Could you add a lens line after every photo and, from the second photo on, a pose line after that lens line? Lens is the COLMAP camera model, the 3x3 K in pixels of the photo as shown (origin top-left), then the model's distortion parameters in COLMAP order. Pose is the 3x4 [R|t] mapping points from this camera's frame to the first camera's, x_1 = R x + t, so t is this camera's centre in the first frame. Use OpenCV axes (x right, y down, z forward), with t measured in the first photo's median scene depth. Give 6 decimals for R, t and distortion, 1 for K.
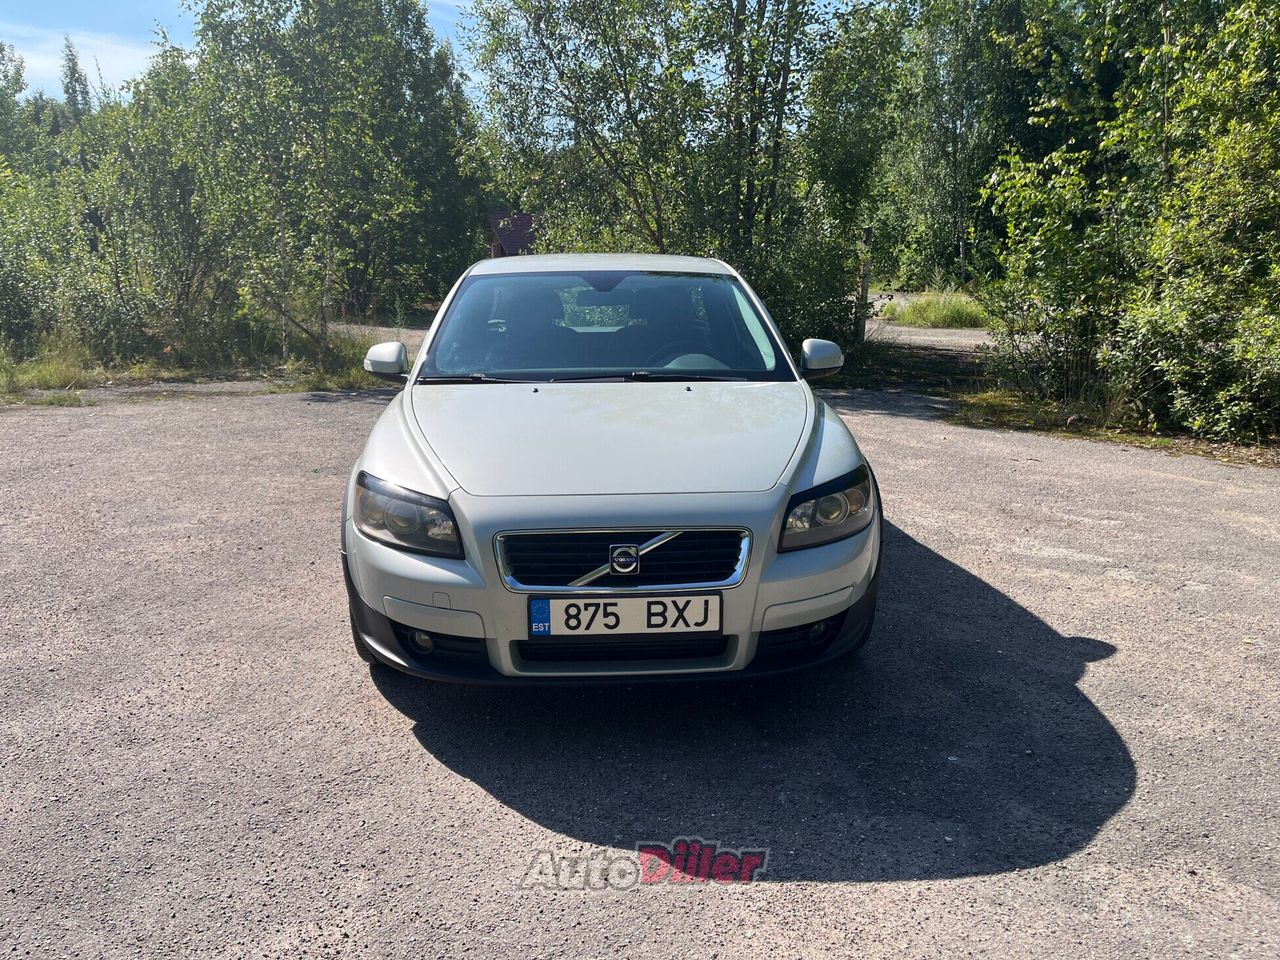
lens RADIAL K [[968.8, 0, 640.0], [0, 968.8, 480.0], [0, 0, 1]] dist [0.078140, -0.114383]
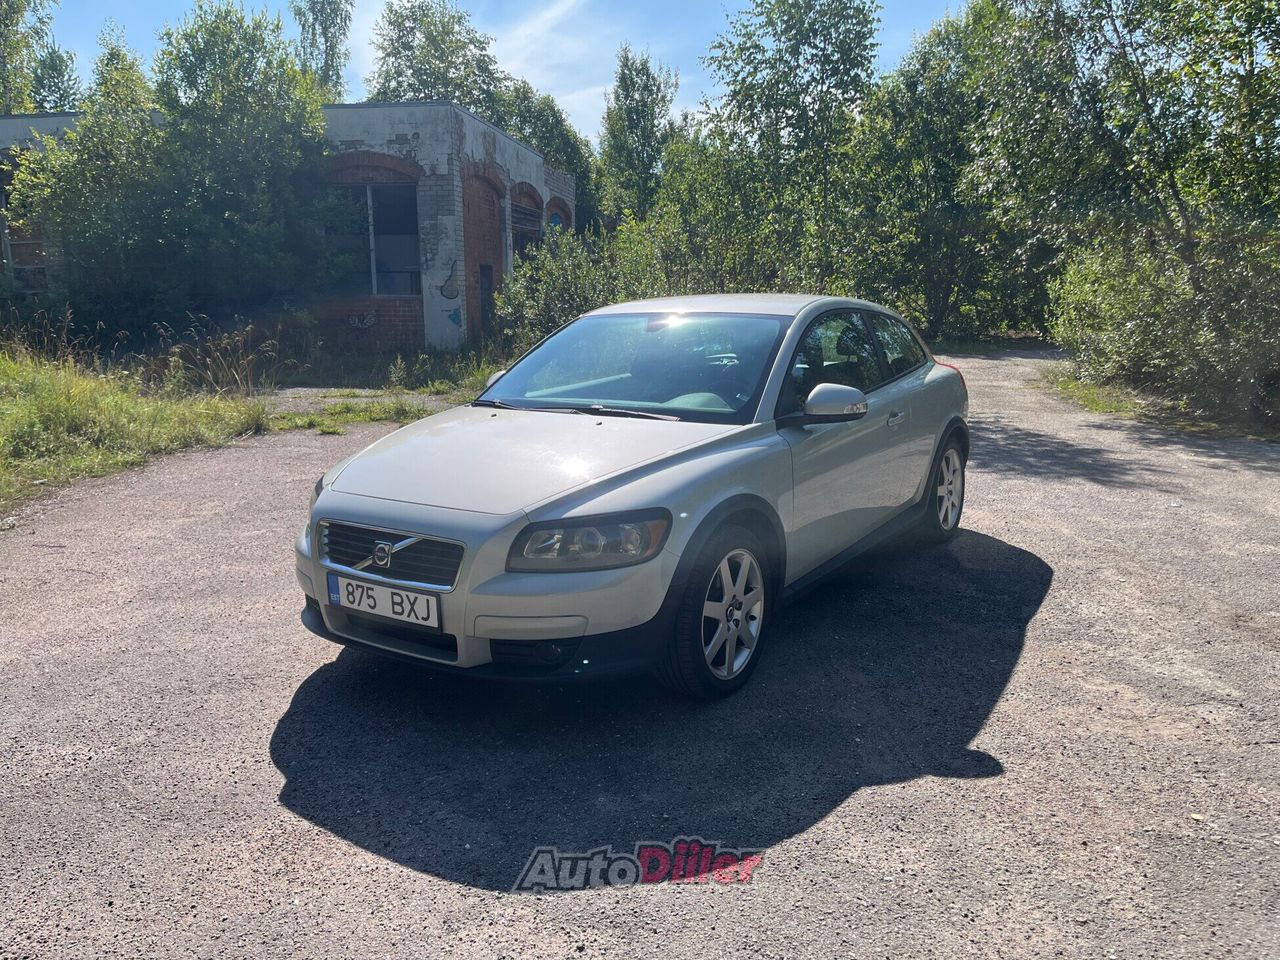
lens RADIAL K [[968.8, 0, 640.0], [0, 968.8, 480.0], [0, 0, 1]] dist [0.078140, -0.114383]
pose [[0.802310, 0.105560, -0.587499, 0.954056], [-0.120032, 0.992665, 0.014439, -0.067739], [0.584714, 0.058934, 0.809096, 0.188557]]
